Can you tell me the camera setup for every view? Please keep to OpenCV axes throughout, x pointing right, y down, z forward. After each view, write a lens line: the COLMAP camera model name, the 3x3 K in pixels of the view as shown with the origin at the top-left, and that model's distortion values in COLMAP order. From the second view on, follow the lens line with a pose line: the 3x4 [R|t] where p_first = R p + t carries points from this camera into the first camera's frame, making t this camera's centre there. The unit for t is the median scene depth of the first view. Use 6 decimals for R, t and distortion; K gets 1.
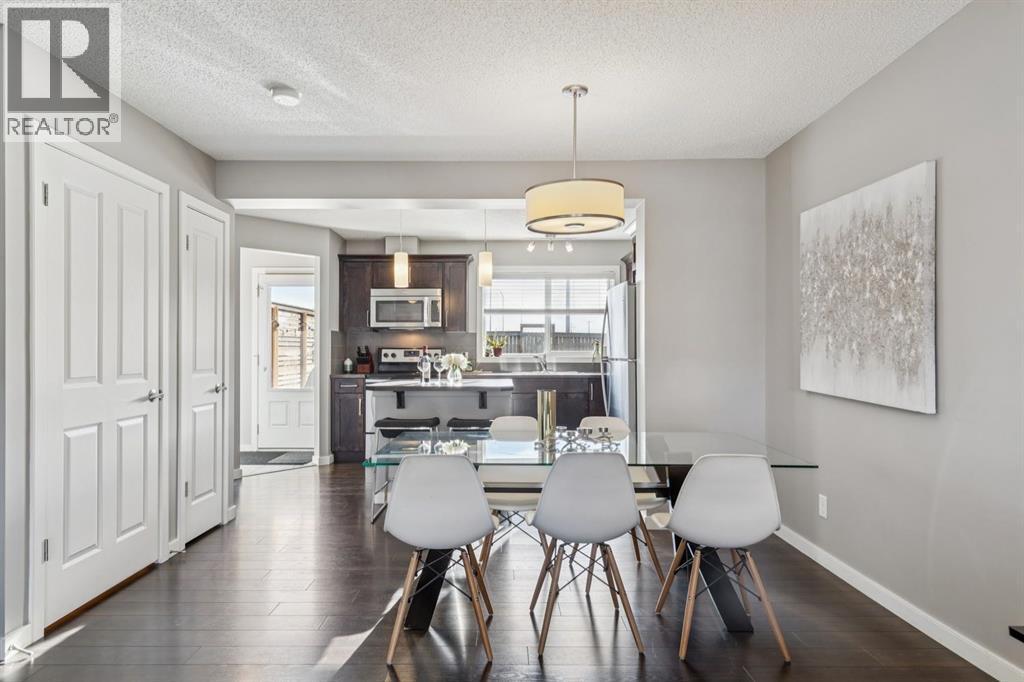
lens RADIAL K [[591.9, 0, 509.8], [0, 591.9, 345.6], [0, 0, 1]] dist [0.001461, 0.000210]
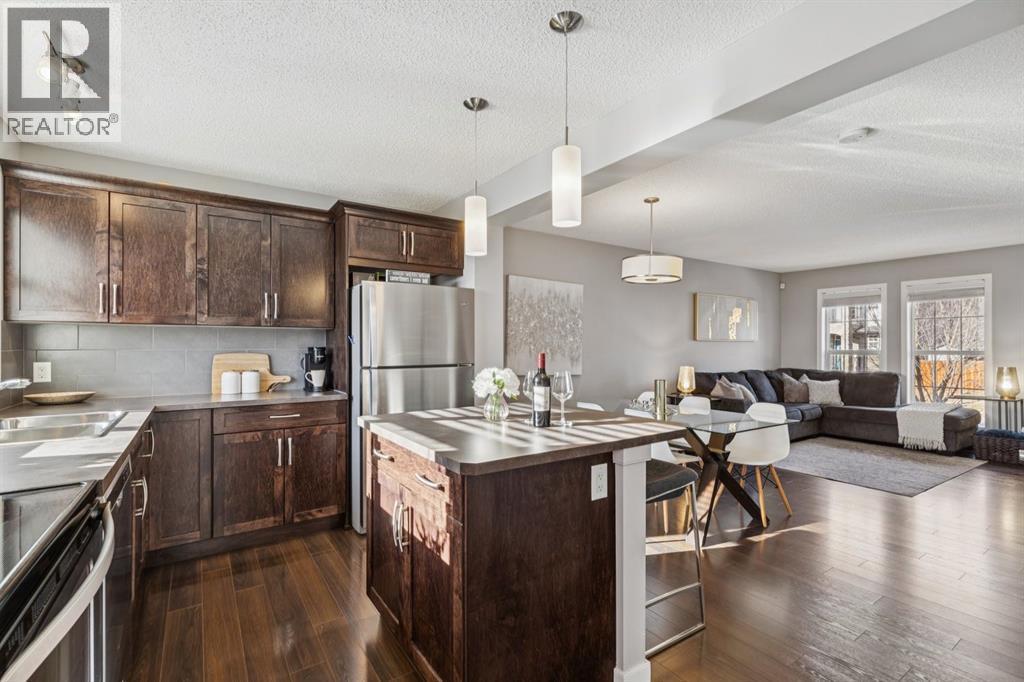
lens RADIAL K [[461.5, 0, 509.3], [0, 461.5, 343.7], [0, 0, 1]] dist [0.004812, 0.000368]
pose [[-0.552234, 0.008756, 0.833643, -0.770629], [-0.003983, 0.999906, -0.013141, -0.001898], [-0.833680, -0.010577, -0.552147, 2.096944]]
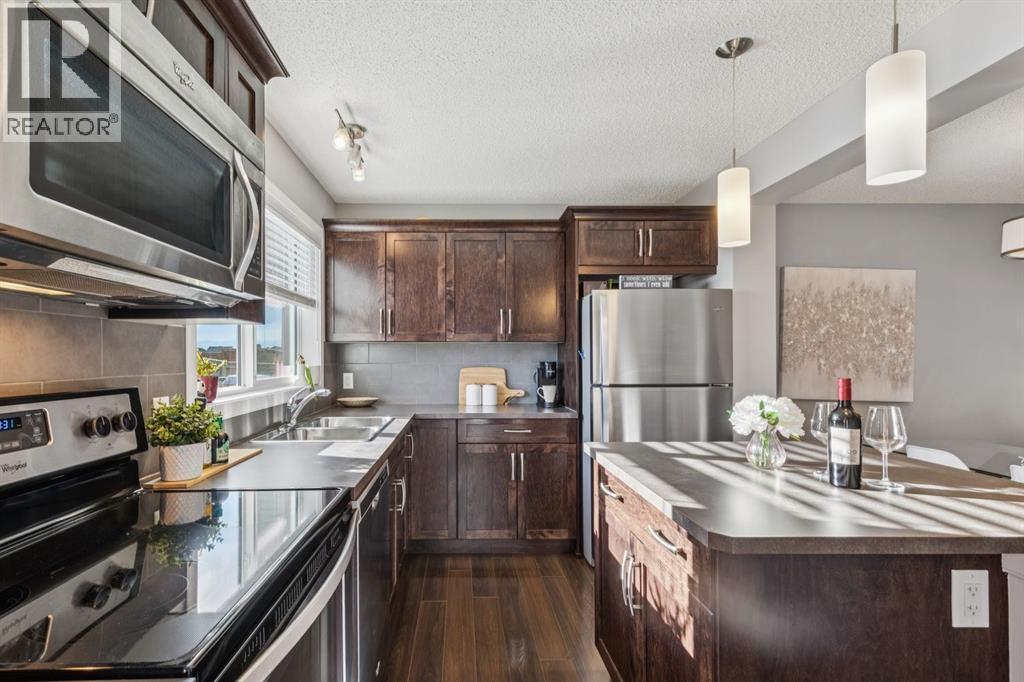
lens RADIAL K [[413.5, 0, 510.3], [0, 413.5, 342.2], [0, 0, 1]] dist [0.005975, -0.000890]
pose [[-0.003936, 0.007191, 0.999966, -0.530038], [-0.006716, 0.999951, -0.007217, -0.050065], [-0.999970, -0.006744, -0.003887, 1.946149]]
